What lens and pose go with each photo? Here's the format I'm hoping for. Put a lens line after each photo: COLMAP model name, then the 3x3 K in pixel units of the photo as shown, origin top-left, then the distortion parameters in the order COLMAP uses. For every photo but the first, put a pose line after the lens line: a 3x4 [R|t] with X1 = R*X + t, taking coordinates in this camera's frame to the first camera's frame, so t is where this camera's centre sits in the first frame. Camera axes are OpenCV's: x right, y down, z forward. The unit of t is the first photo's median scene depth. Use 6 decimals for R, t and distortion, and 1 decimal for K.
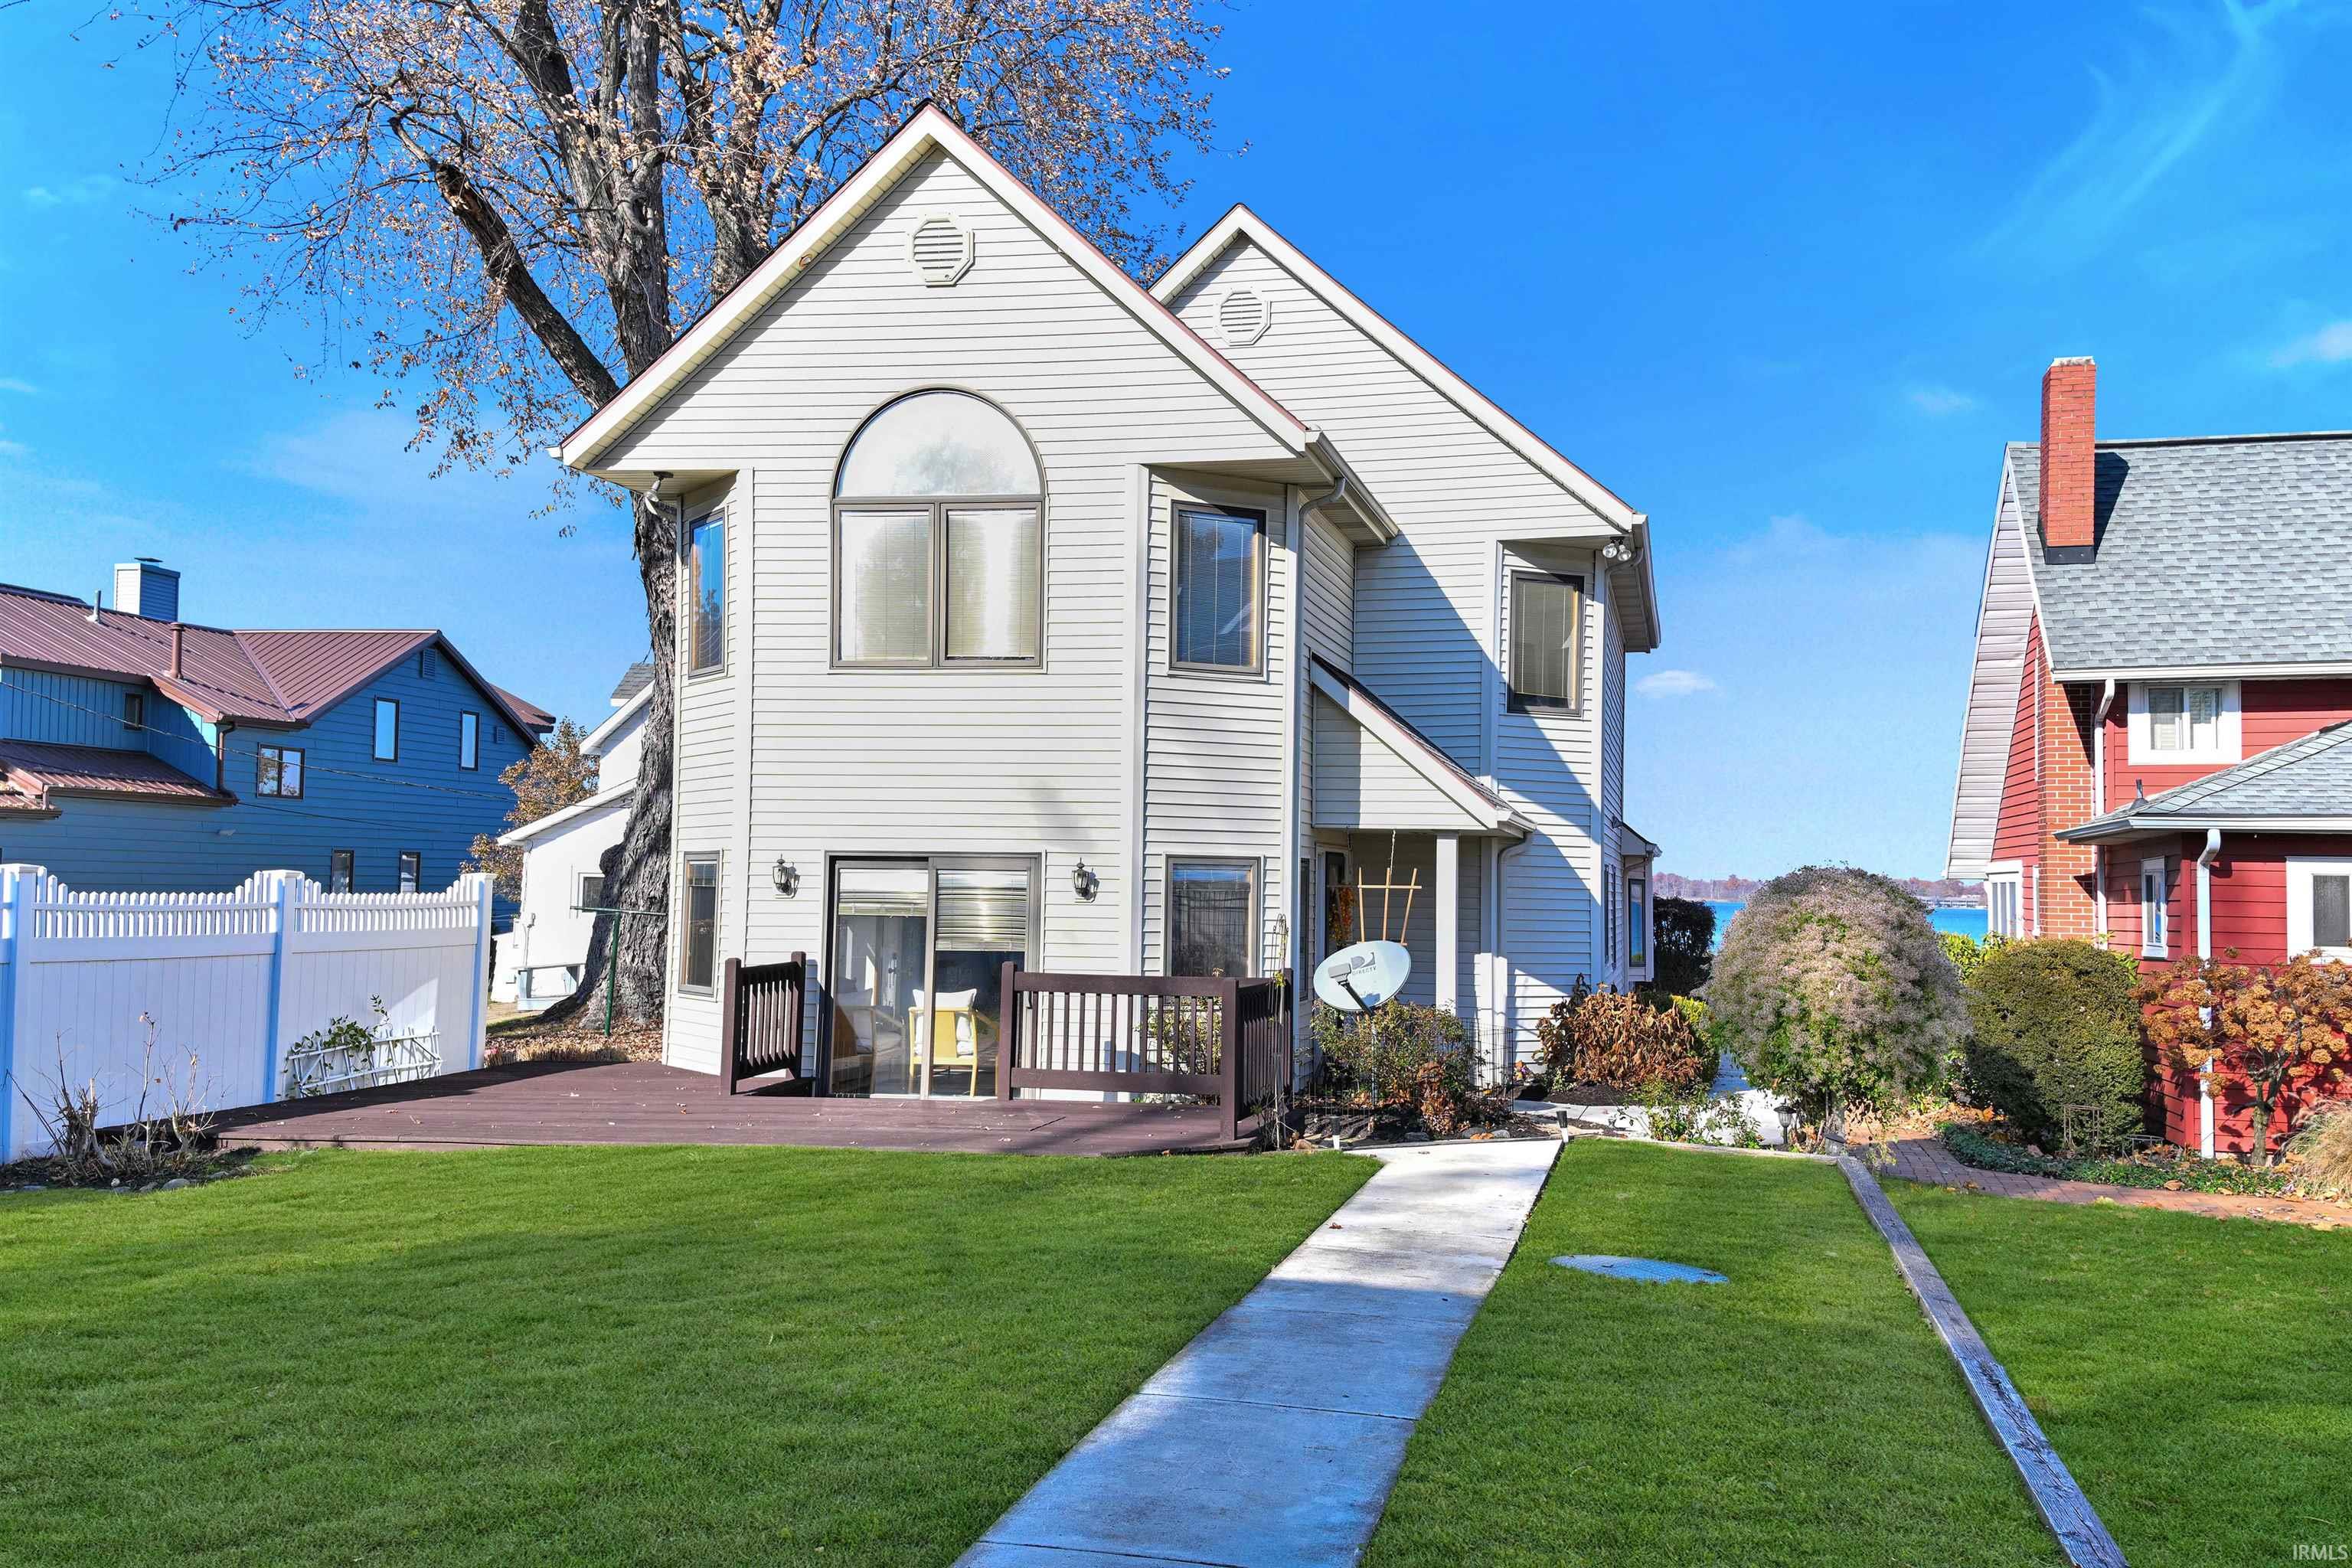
lens RADIAL K [[2107.0, 0, 1171.4], [0, 2107.0, 746.0], [0, 0, 1]] dist [0.172745, -0.398944]
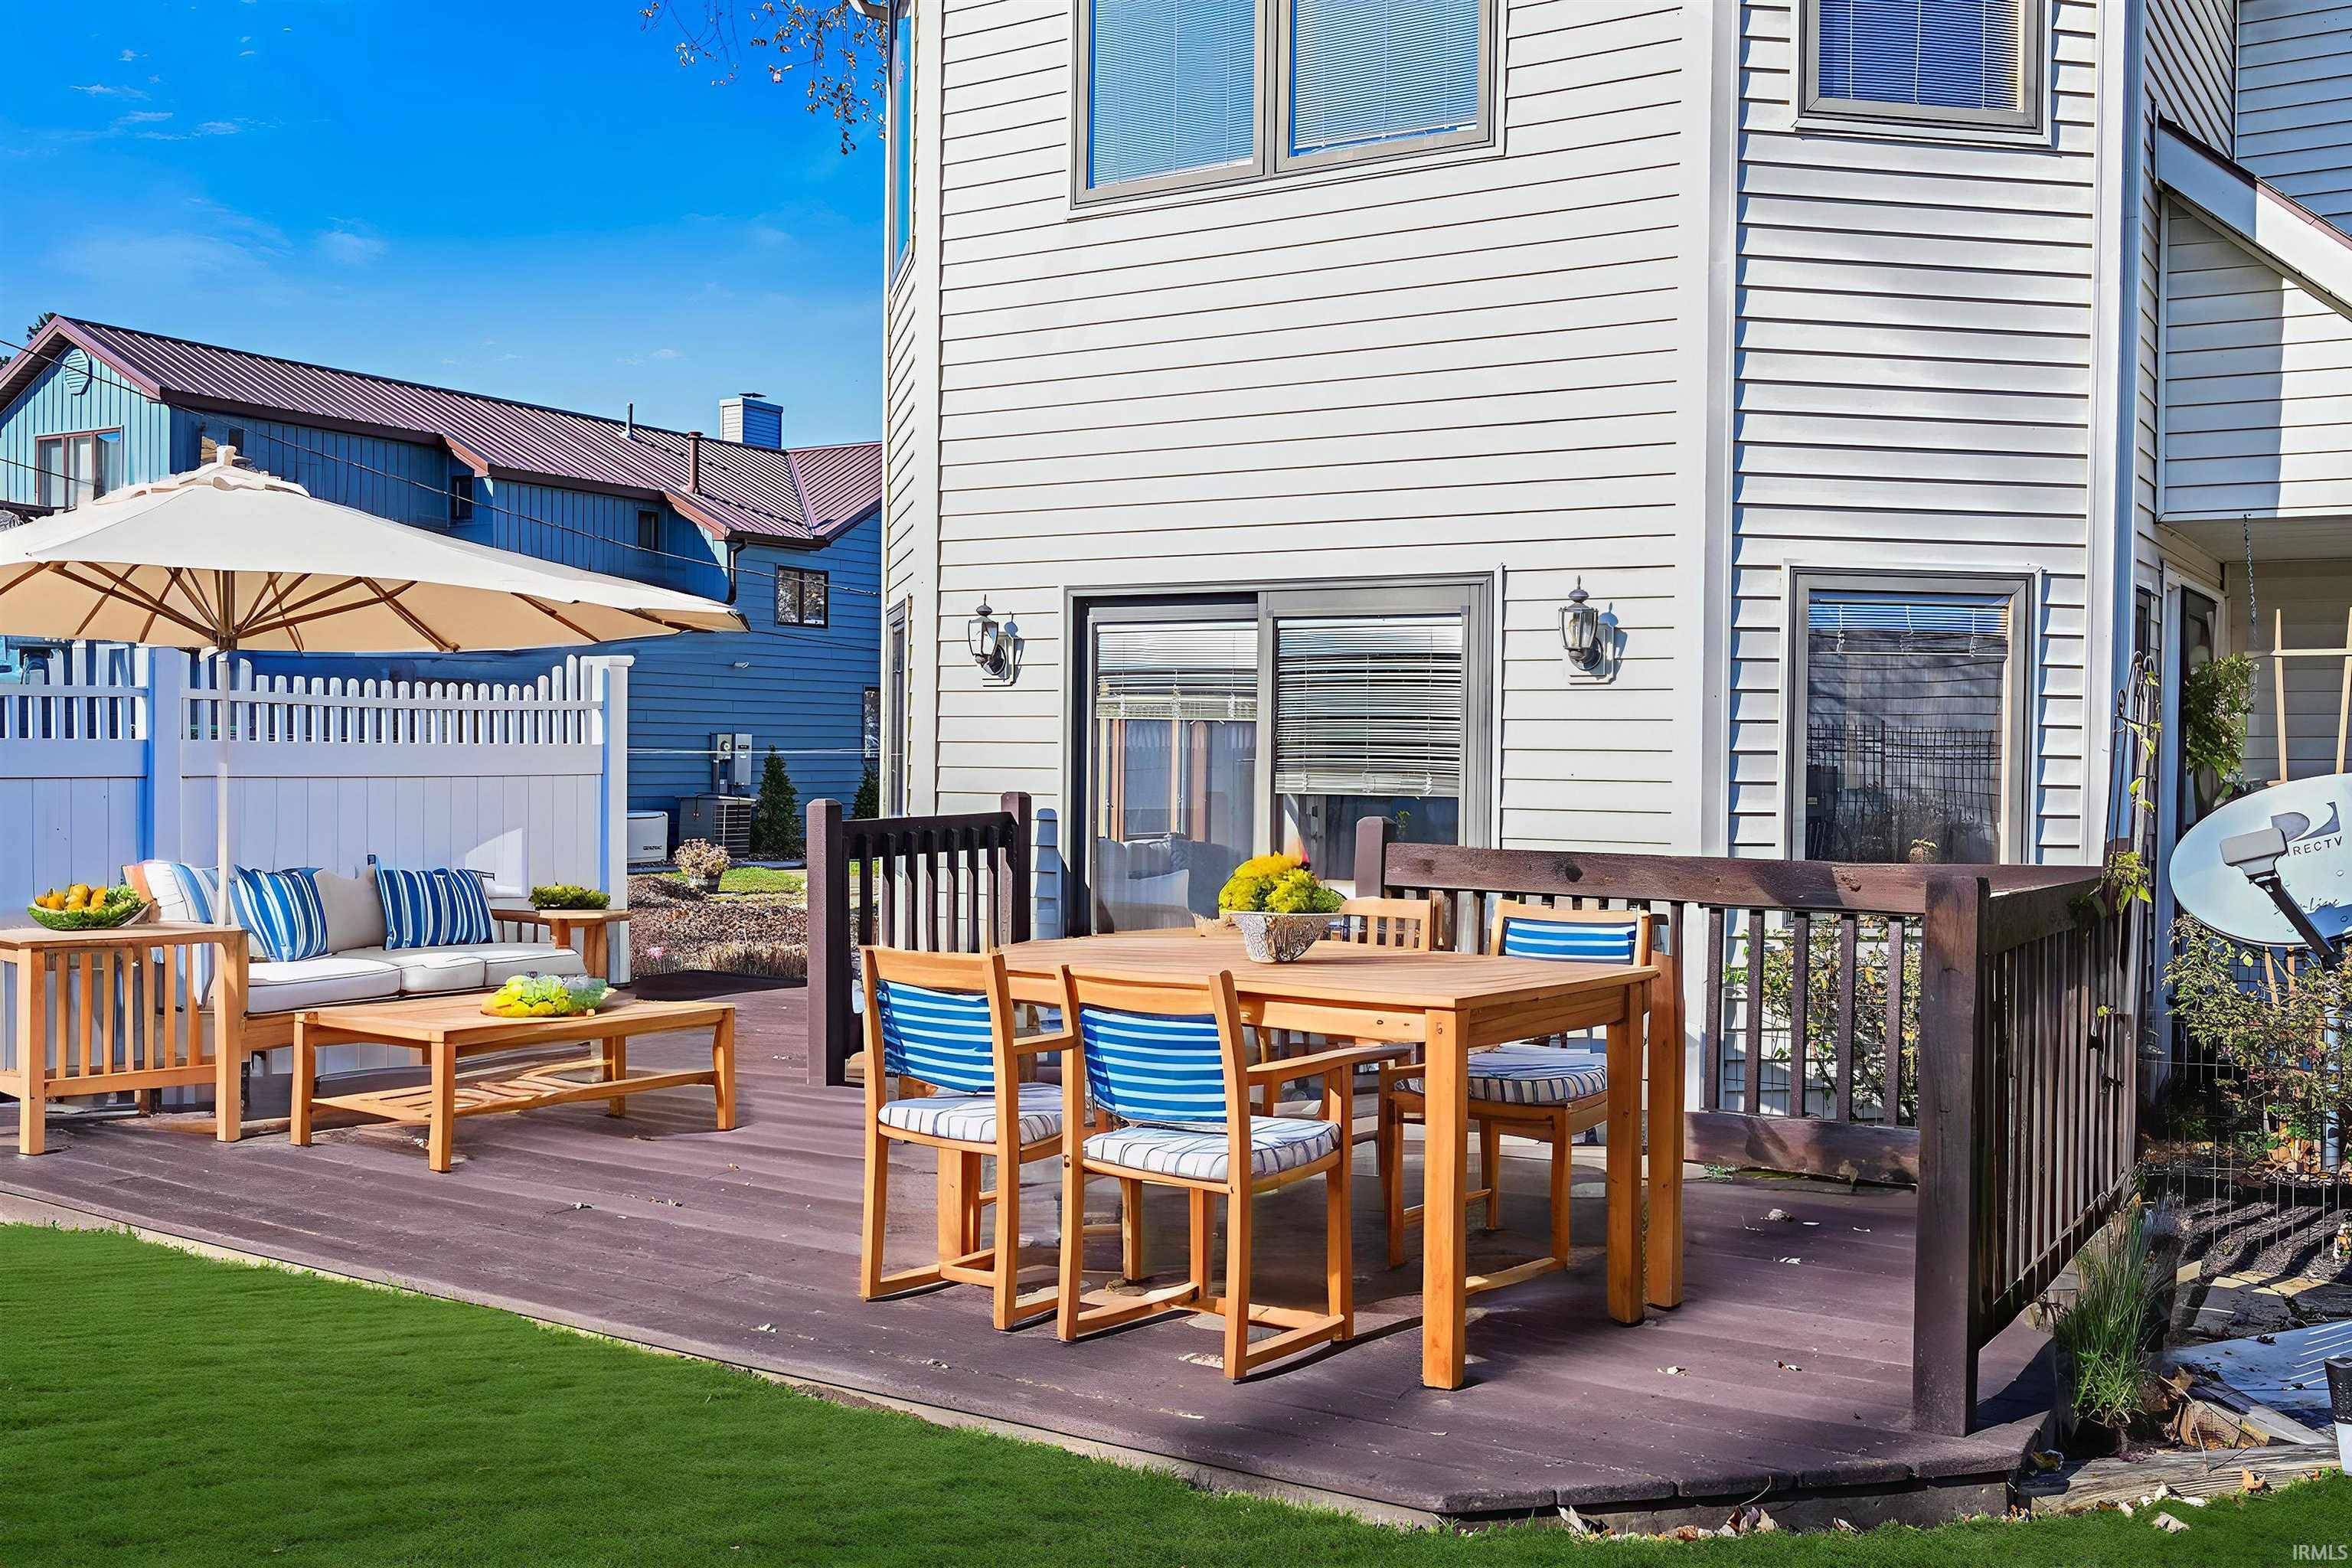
lens RADIAL K [[2107.0, 0, 1171.4], [0, 2107.0, 746.0], [0, 0, 1]] dist [0.172745, -0.398944]
pose [[0.949084, -0.001146, -0.315023, 0.013779], [0.022112, 0.997769, 0.062987, 0.056015], [0.314248, -0.066746, 0.946992, 0.541865]]
